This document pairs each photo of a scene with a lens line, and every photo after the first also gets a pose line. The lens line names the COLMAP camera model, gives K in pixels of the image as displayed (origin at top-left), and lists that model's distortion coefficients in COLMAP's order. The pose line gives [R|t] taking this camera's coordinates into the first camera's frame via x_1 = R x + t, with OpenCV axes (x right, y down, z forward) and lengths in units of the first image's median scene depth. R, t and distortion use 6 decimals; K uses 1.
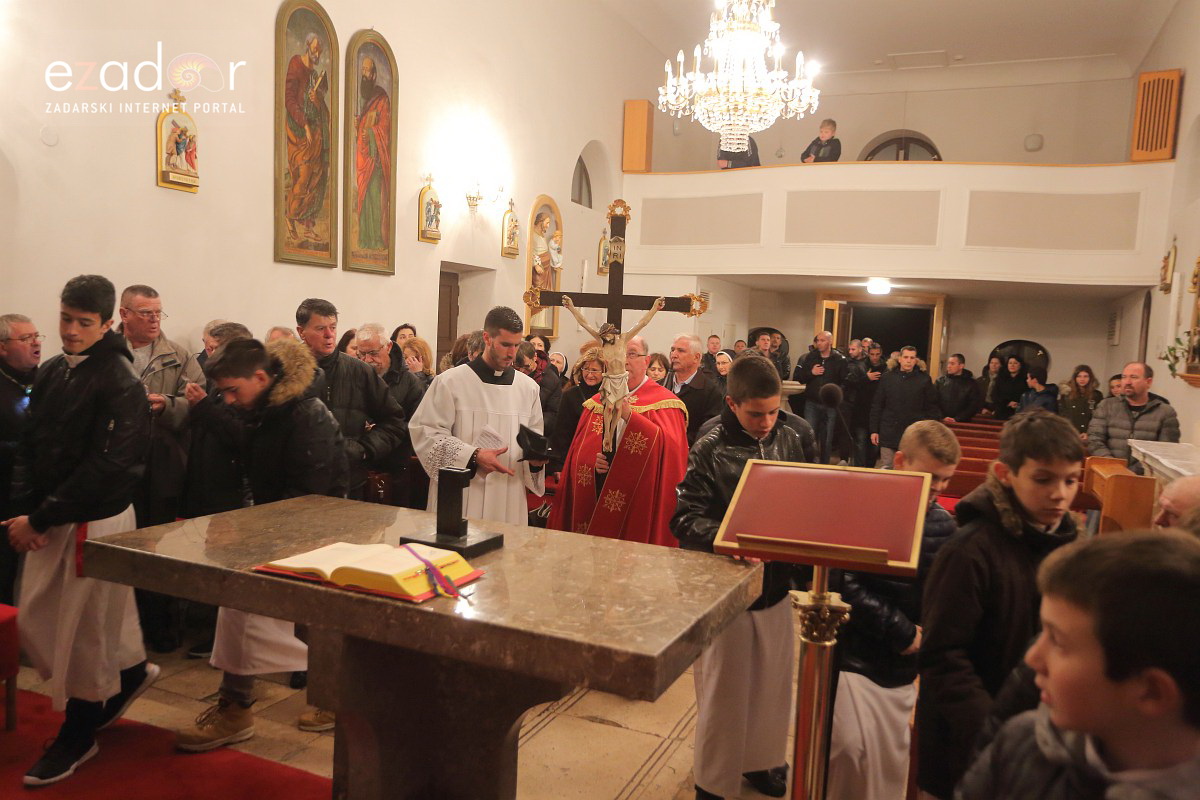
lens RADIAL K [[934.3, 0, 596.2], [0, 934.3, 403.7], [0, 0, 1]] dist [-0.036445, 0.072081]
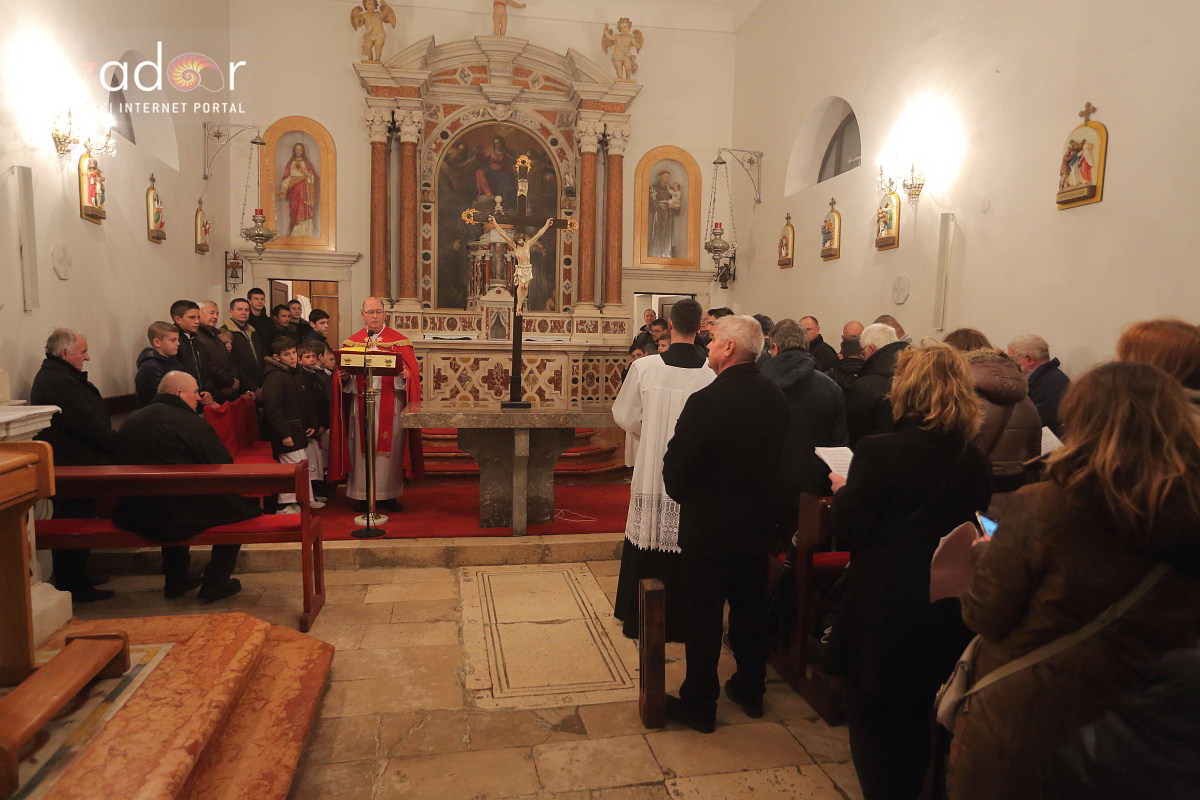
lens RADIAL K [[743.1, 0, 593.7], [0, 743.1, 399.1], [0, 0, 1]] dist [-0.065847, 0.078246]
pose [[-0.827439, -0.019674, -0.561210, 0.323356], [-0.102992, 0.987751, 0.117223, -0.052339], [0.552030, 0.154795, -0.819330, 1.099880]]
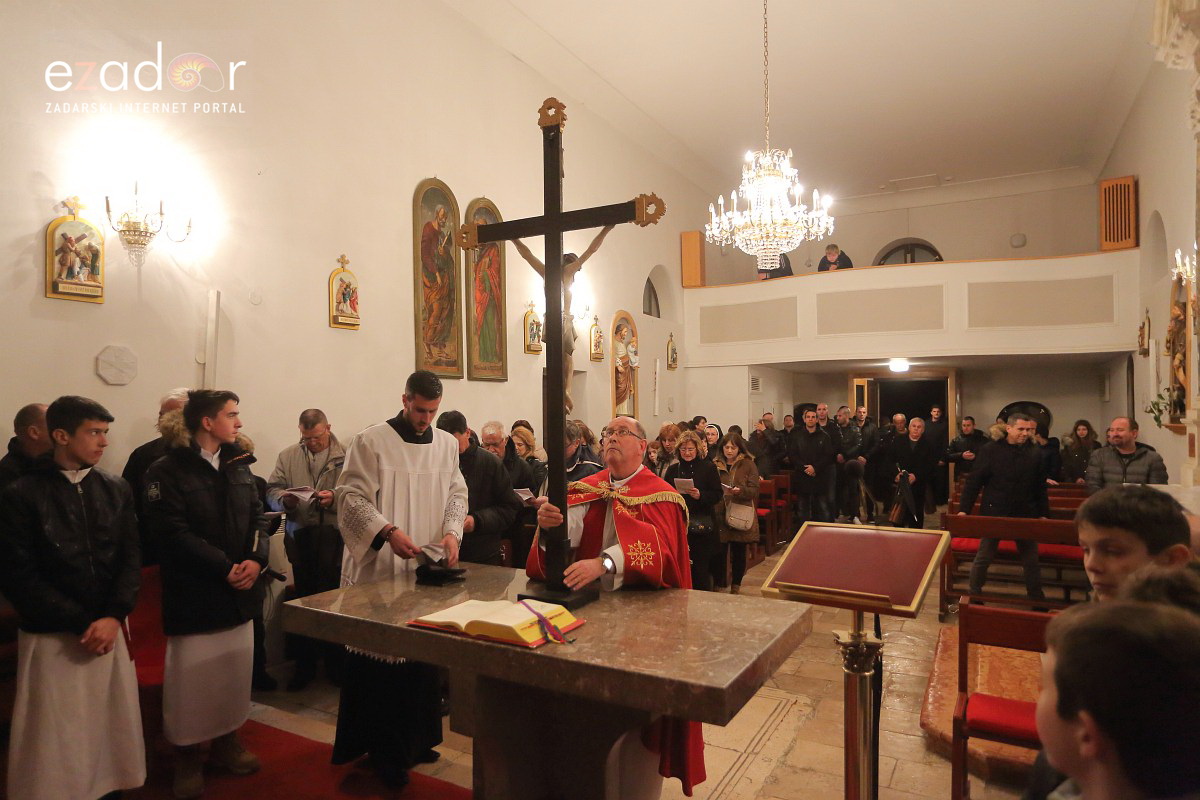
lens RADIAL K [[753.5, 0, 594.8], [0, 753.5, 401.5], [0, 0, 1]] dist [-0.065614, 0.059110]
pose [[0.993412, -0.057279, -0.099252, 0.003704], [0.047680, 0.994188, -0.096527, -0.005282], [0.104204, 0.091159, 0.990369, -0.008160]]
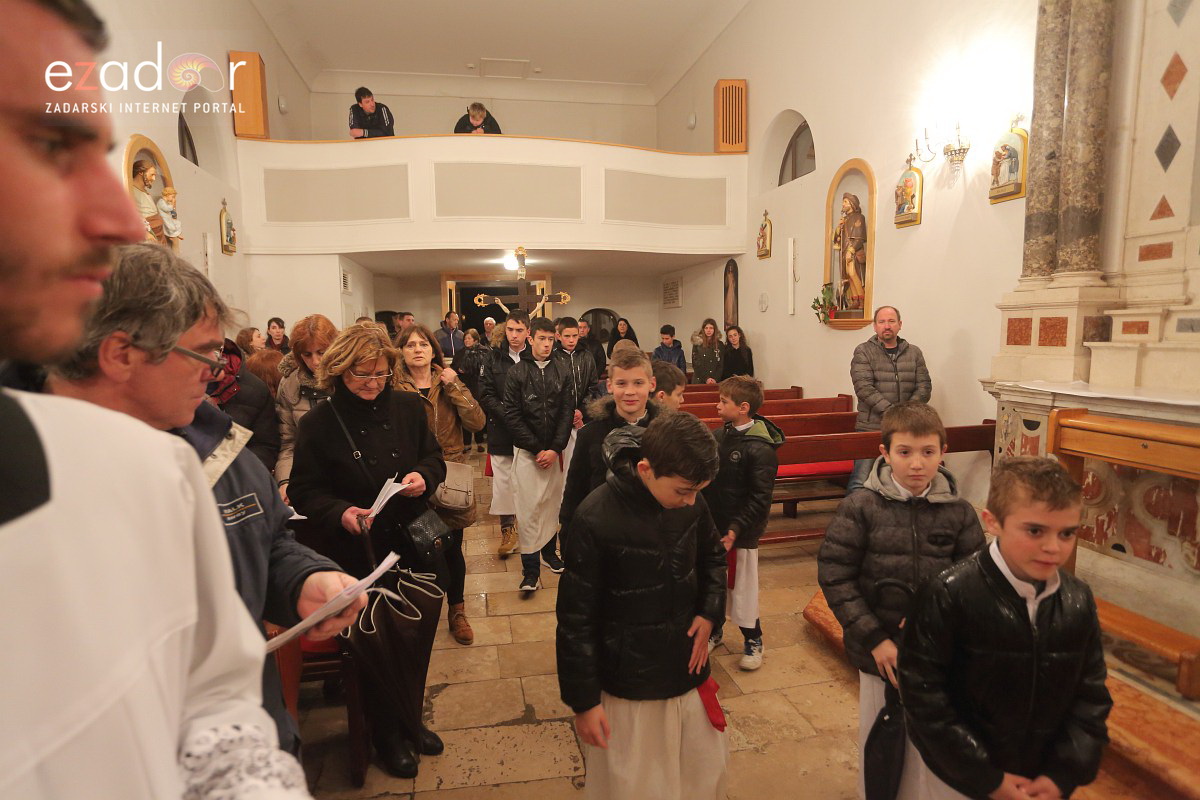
lens RADIAL K [[643.1, 0, 590.8], [0, 643.1, 401.2], [0, 0, 1]] dist [-0.065606, 0.042139]
pose [[0.826816, -0.127499, 0.547831, -0.086269], [0.100751, 0.991789, 0.078765, -0.026845], [-0.553375, -0.009929, 0.832873, 0.555239]]
